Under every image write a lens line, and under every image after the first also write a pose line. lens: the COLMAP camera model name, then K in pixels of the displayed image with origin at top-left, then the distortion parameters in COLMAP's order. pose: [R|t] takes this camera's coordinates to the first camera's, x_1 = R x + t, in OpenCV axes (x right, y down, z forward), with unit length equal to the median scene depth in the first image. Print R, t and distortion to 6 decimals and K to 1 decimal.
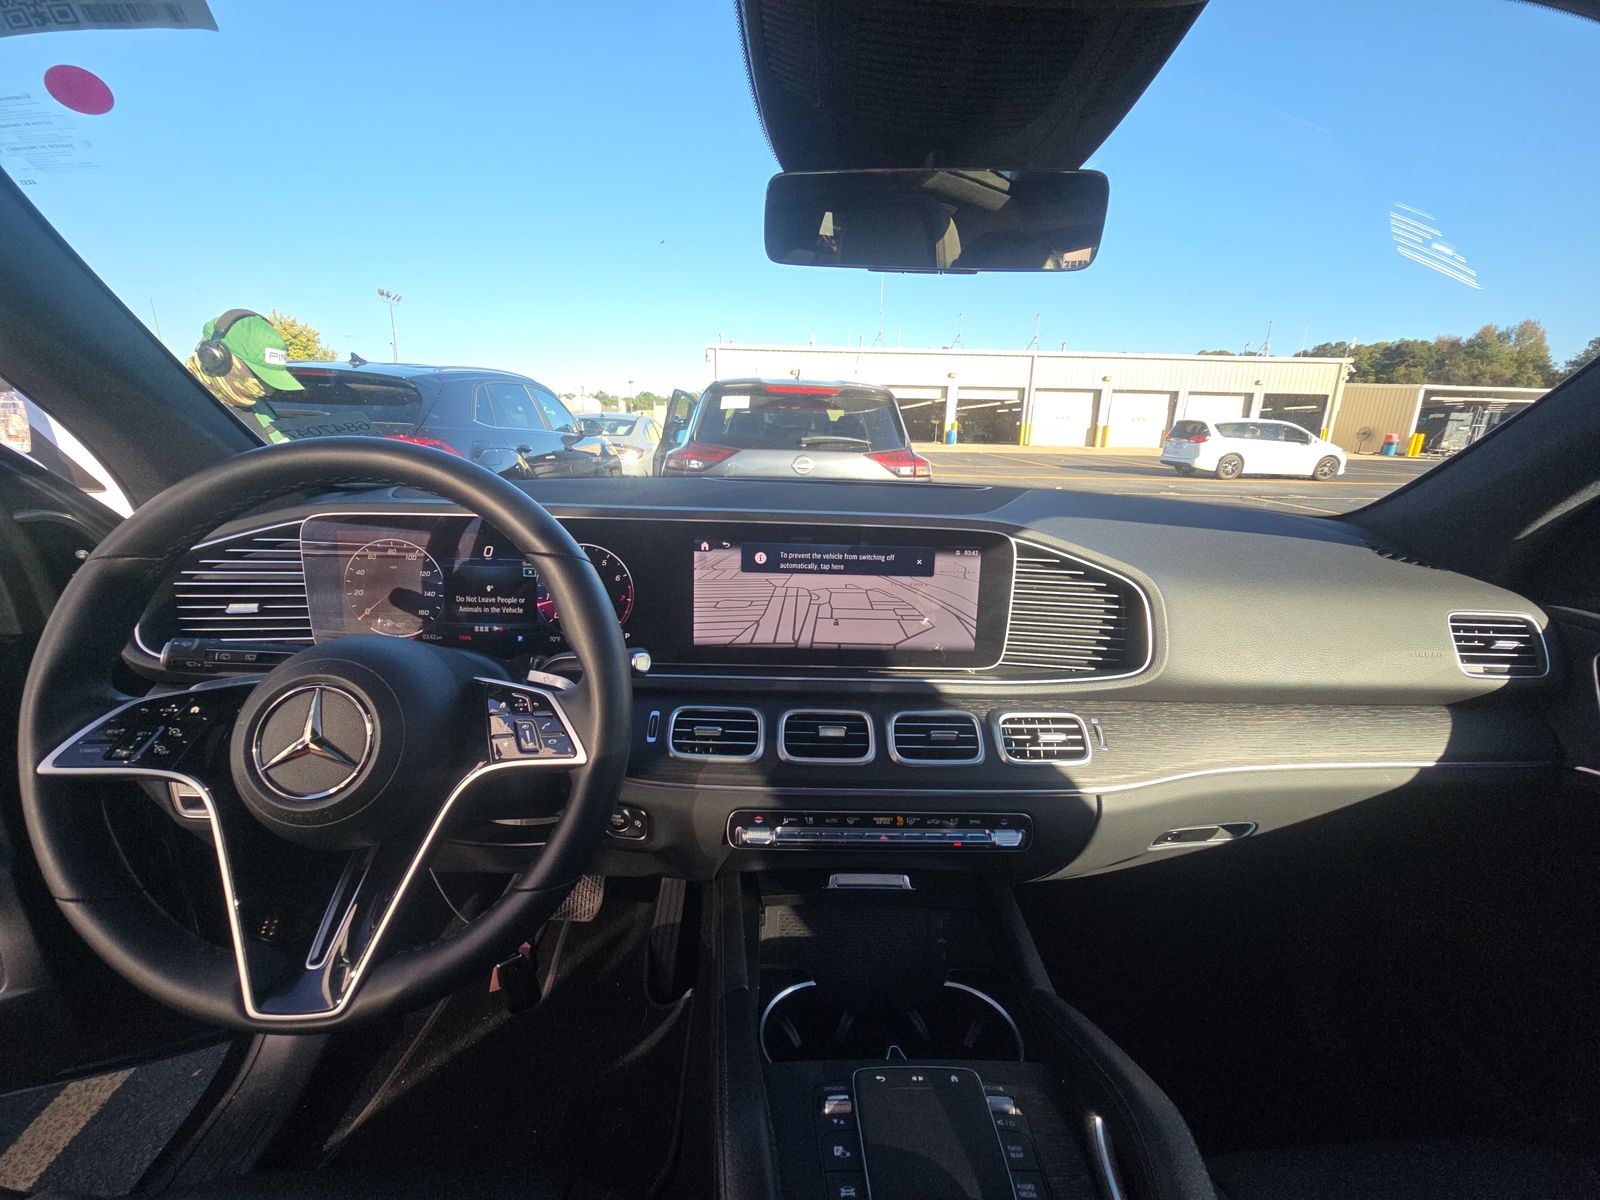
lens RADIAL K [[641.3, 0, 810.1], [0, 641.3, 610.3], [0, 0, 1]] dist [-0.019056, 0.000233]
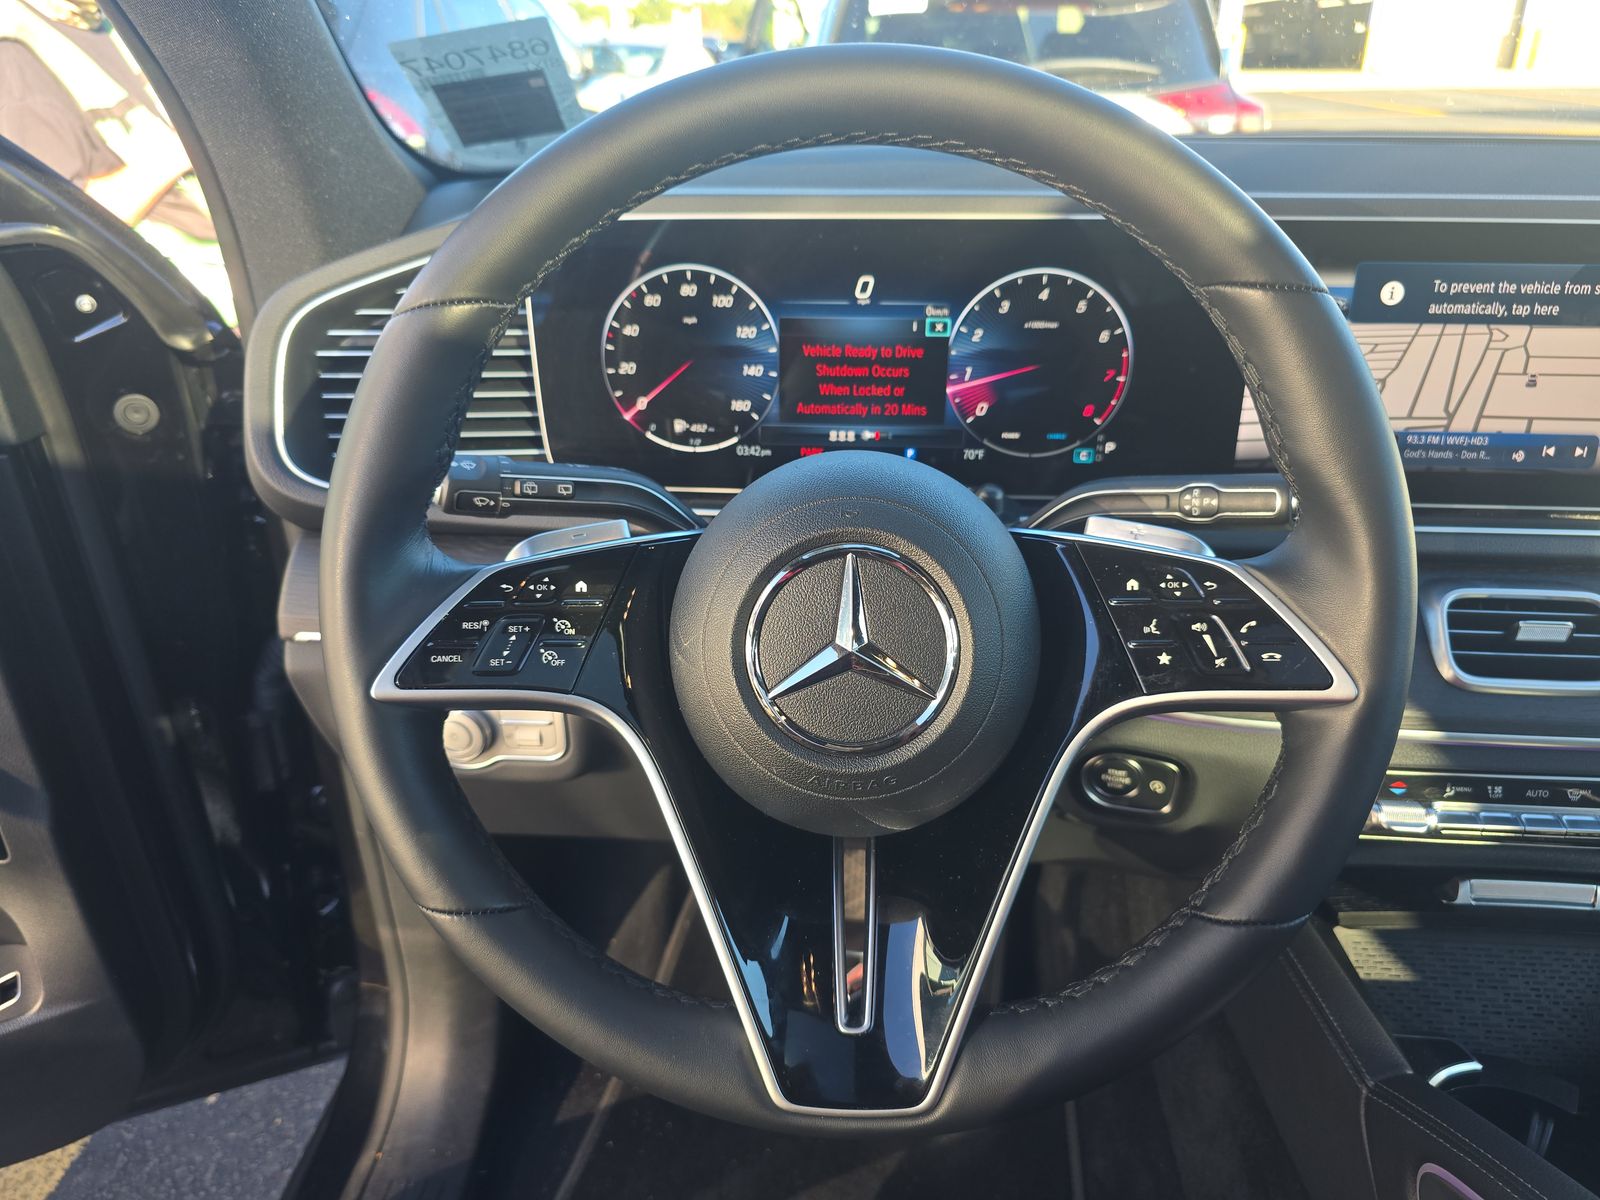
lens RADIAL K [[1085.5, 0, 804.9], [0, 1085.5, 614.6], [0, 0, 1]] dist [0.014227, -0.016195]
pose [[0.993960, 0.017491, -0.108343, -0.449274], [0.003955, 0.980867, 0.194638, -0.001613], [0.109674, -0.193891, 0.974873, 0.058181]]
